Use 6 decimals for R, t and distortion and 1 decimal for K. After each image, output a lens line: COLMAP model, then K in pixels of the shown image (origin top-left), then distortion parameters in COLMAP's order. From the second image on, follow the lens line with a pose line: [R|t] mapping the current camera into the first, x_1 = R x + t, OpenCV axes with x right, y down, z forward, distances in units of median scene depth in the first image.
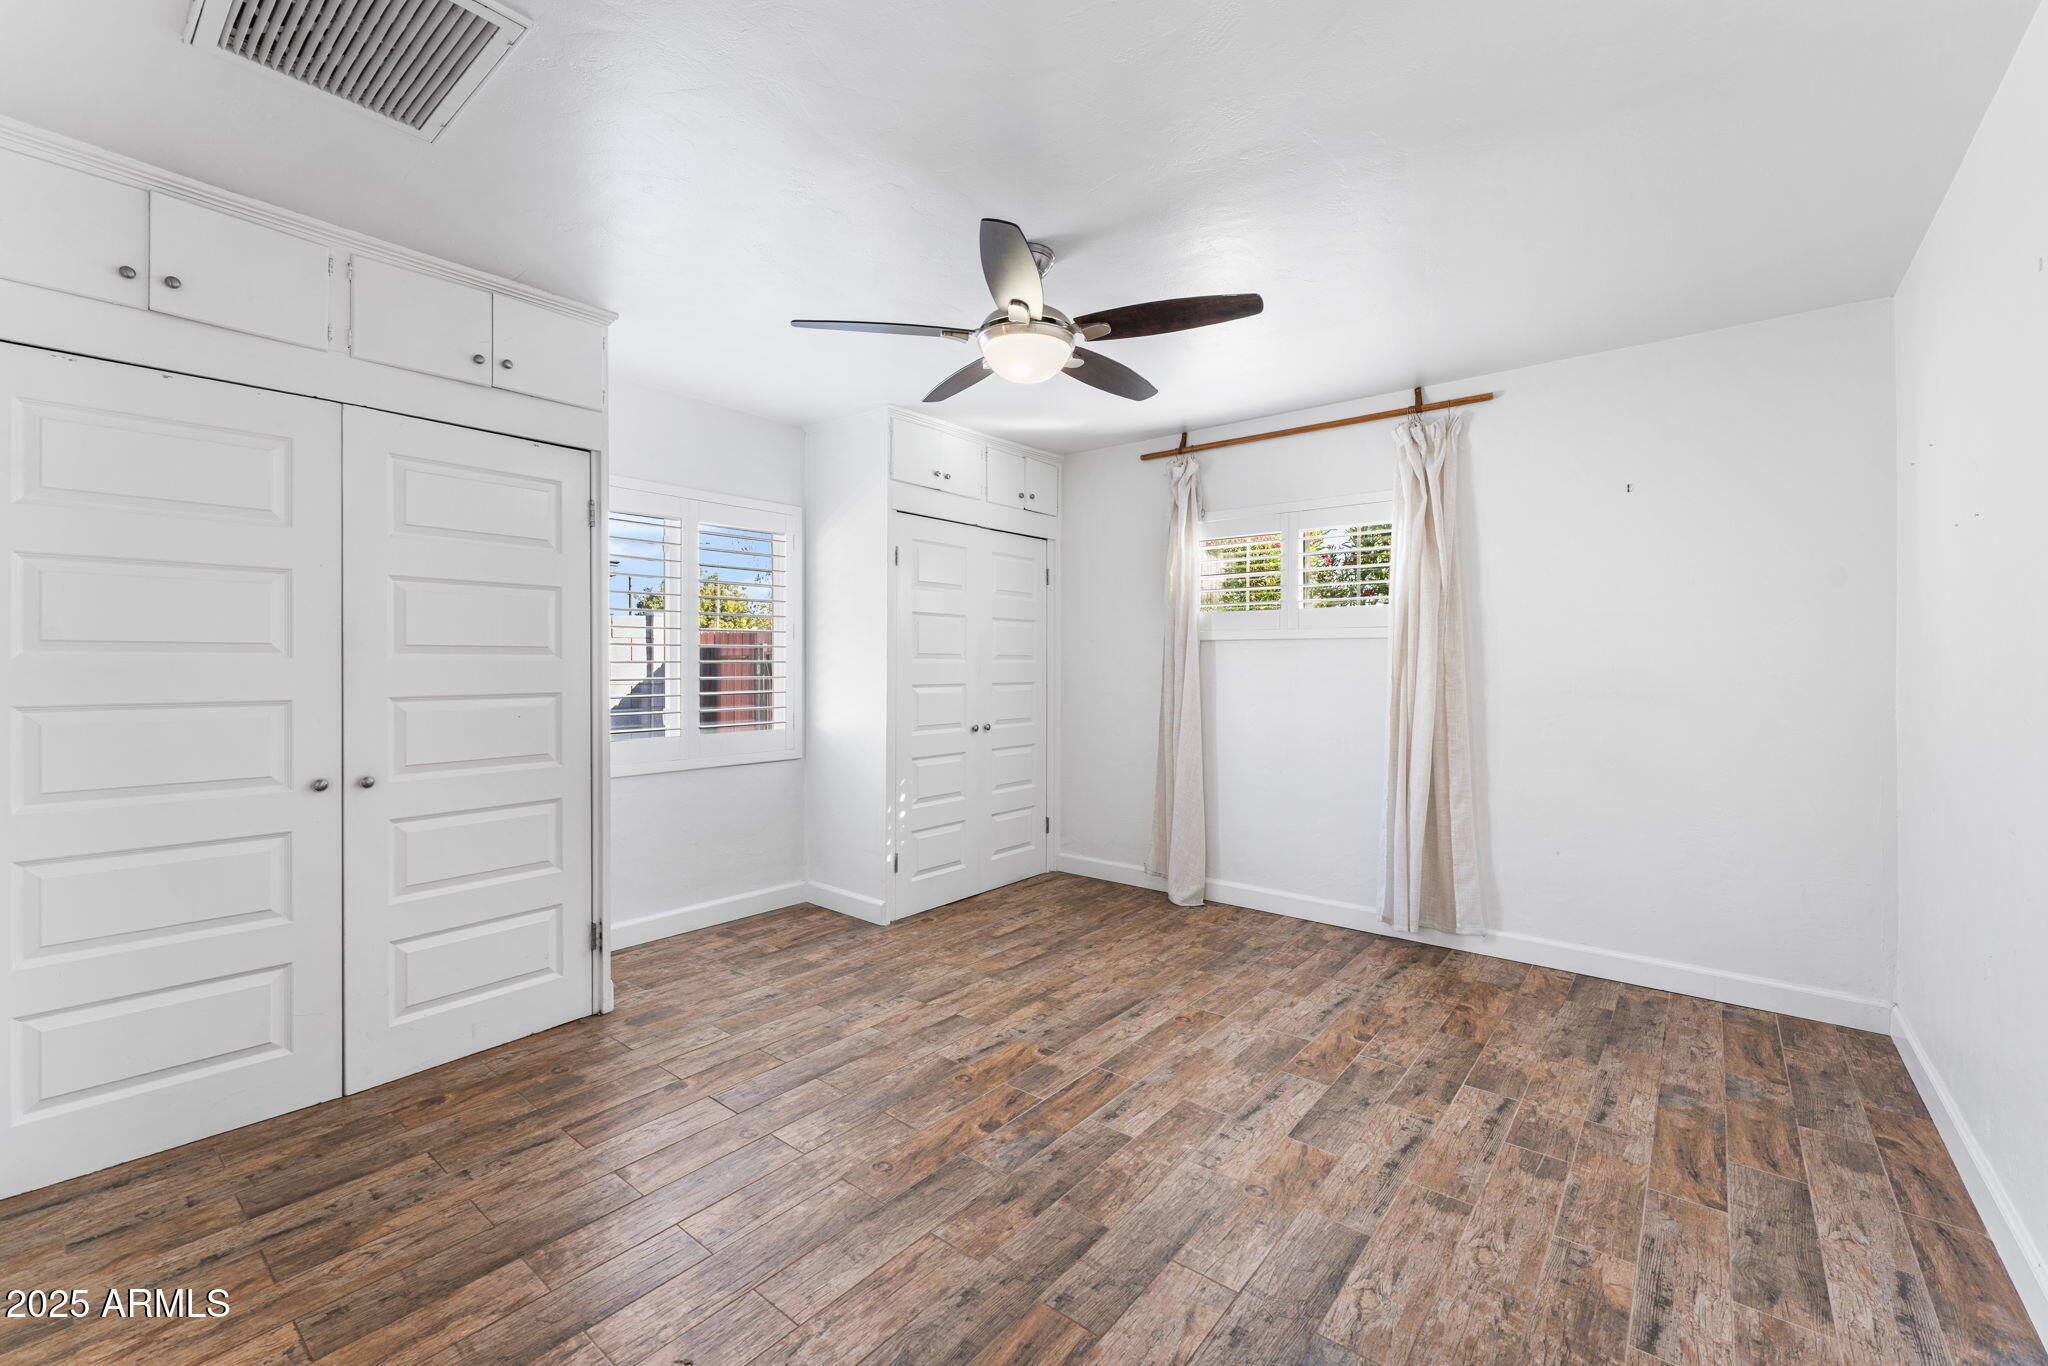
lens RADIAL K [[823.4, 0, 1023.7], [0, 823.4, 669.0], [0, 0, 1]] dist [-0.003369, 0.000226]
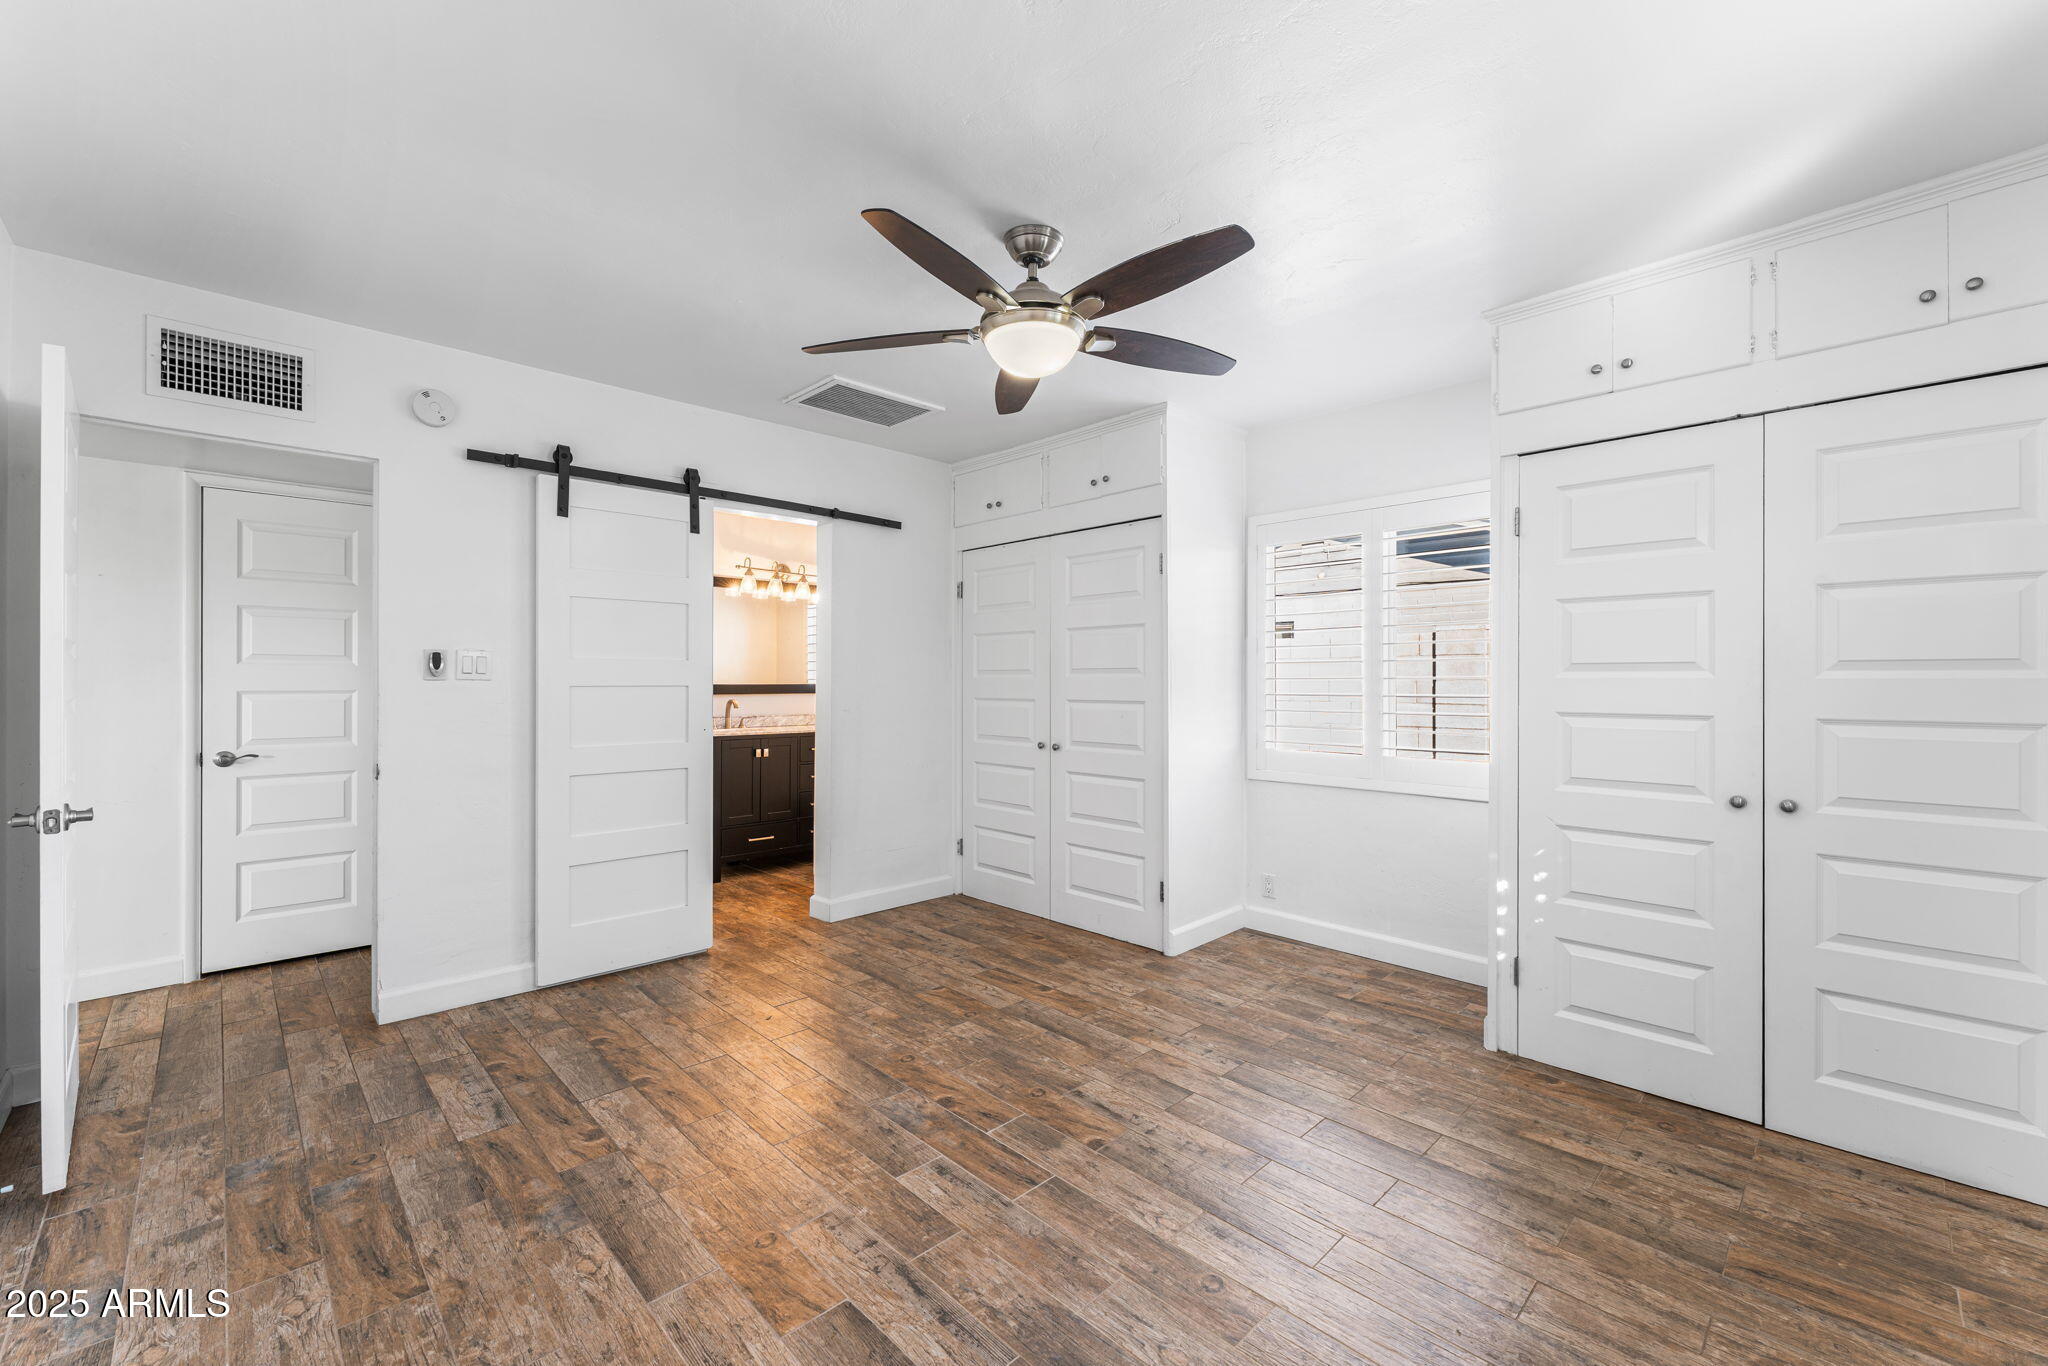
lens RADIAL K [[823.4, 0, 1022.2], [0, 823.4, 683.7], [0, 0, 1]] dist [-0.003369, 0.000226]
pose [[-0.100845, 0.004110, -0.994894, 0.882365], [-0.008236, 0.999954, 0.004966, -0.005369], [0.994868, 0.008694, -0.100807, 1.028689]]
